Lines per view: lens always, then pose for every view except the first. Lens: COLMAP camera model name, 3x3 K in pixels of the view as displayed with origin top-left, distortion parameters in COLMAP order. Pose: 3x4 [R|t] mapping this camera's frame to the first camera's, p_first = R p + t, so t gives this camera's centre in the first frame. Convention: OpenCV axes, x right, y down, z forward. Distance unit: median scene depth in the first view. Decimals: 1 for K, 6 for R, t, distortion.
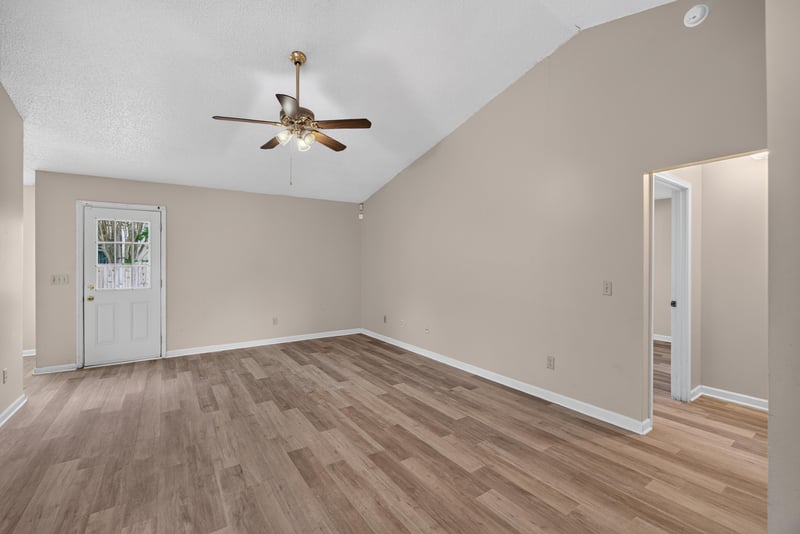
lens RADIAL K [[344.2, 0, 401.0], [0, 344.2, 263.1], [0, 0, 1]] dist [-0.017636, 0.000751]
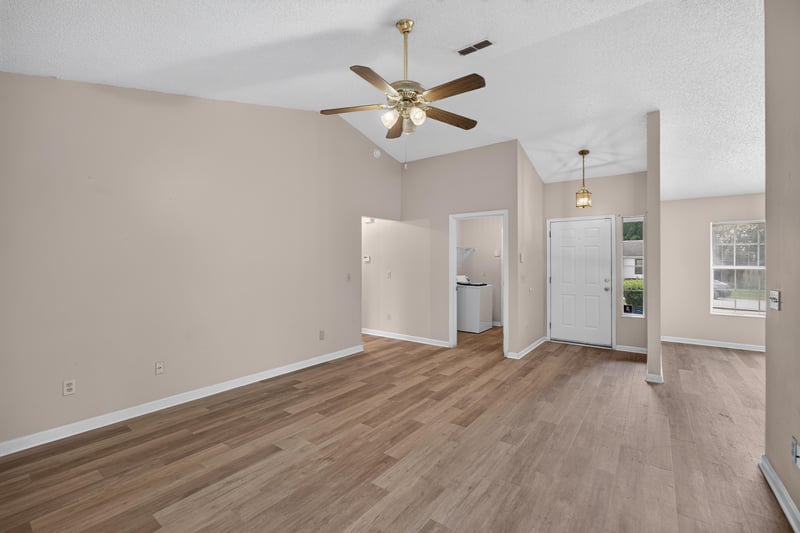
lens RADIAL K [[344.2, 0, 401.0], [0, 344.2, 262.6], [0, 0, 1]] dist [-0.017636, 0.000751]
pose [[-0.322628, -0.001266, 0.946525, -1.082038], [-0.001361, 0.999999, 0.000873, -0.005228], [-0.946525, -0.001006, -0.322629, 1.257564]]
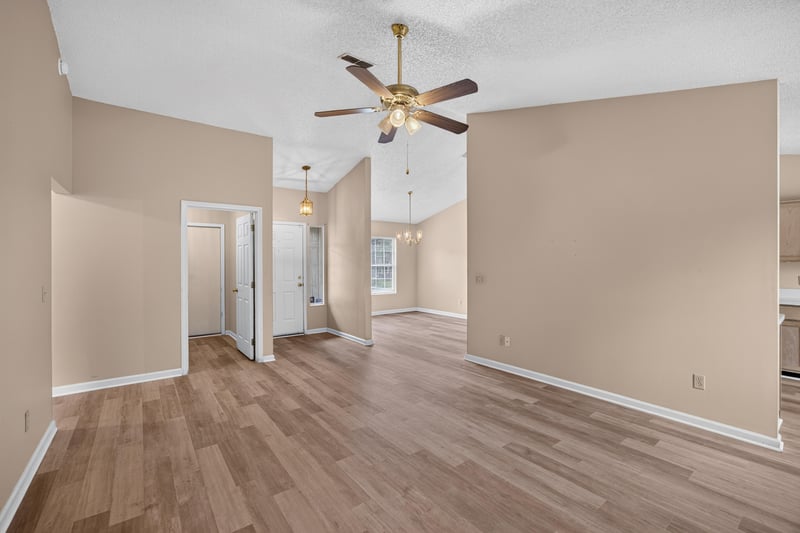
lens RADIAL K [[344.2, 0, 401.0], [0, 344.2, 262.6], [0, 0, 1]] dist [-0.017636, 0.000751]
pose [[-0.998808, 0.000174, -0.048804, -0.258409], [0.000022, 0.999995, 0.003114, -0.010627], [0.048804, 0.003109, -0.998804, 1.829944]]
